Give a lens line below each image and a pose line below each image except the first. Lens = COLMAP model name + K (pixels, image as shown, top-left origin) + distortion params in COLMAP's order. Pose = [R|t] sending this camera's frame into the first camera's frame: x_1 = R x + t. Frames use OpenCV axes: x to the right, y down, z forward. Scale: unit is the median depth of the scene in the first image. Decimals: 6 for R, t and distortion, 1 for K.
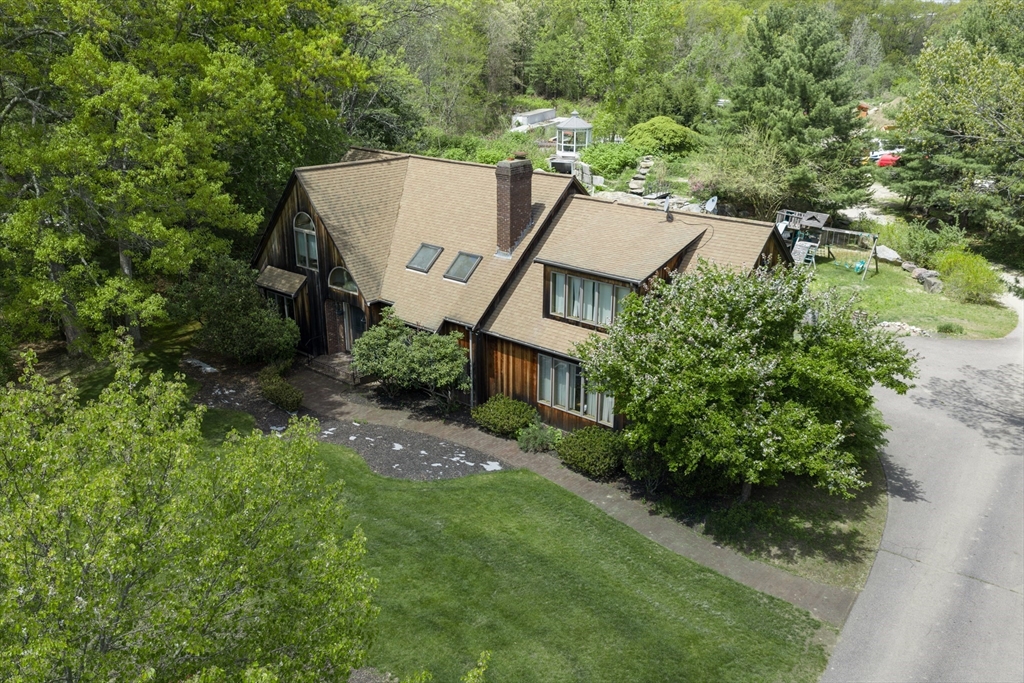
lens RADIAL K [[841.5, 0, 516.1], [0, 841.5, 345.5], [0, 0, 1]] dist [0.019832, 0.004438]
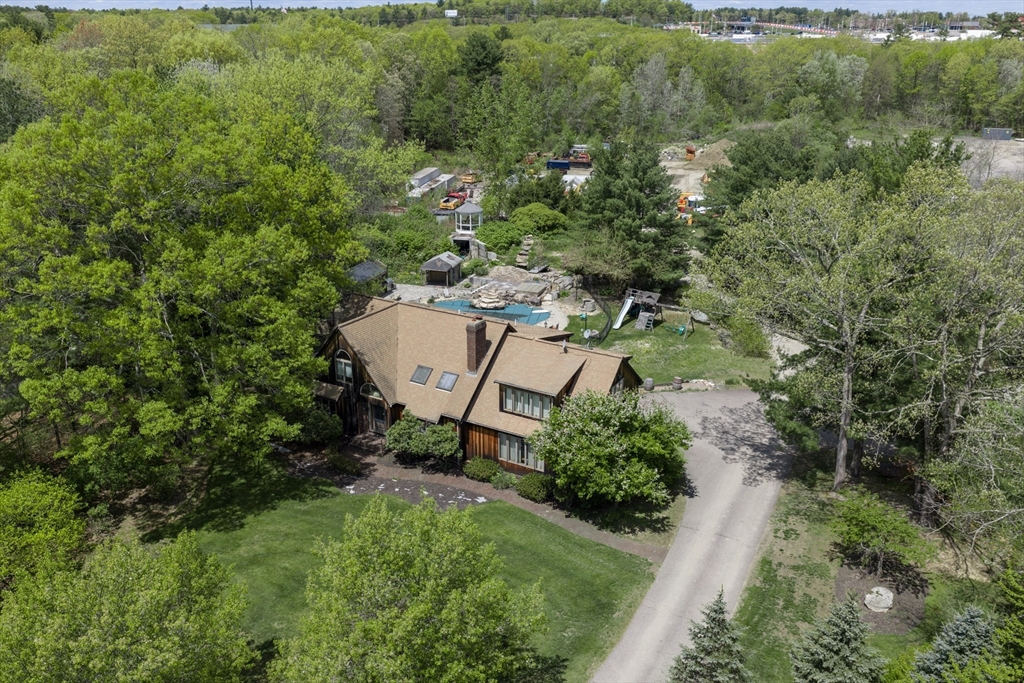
lens RADIAL K [[841.5, 0, 508.2], [0, 841.5, 340.4], [0, 0, 1]] dist [0.019832, 0.004438]
pose [[0.987227, -0.061489, 0.146973, -0.199067], [0.060847, 0.998108, 0.008865, -0.195686], [-0.147240, 0.000191, 0.989101, -0.746083]]
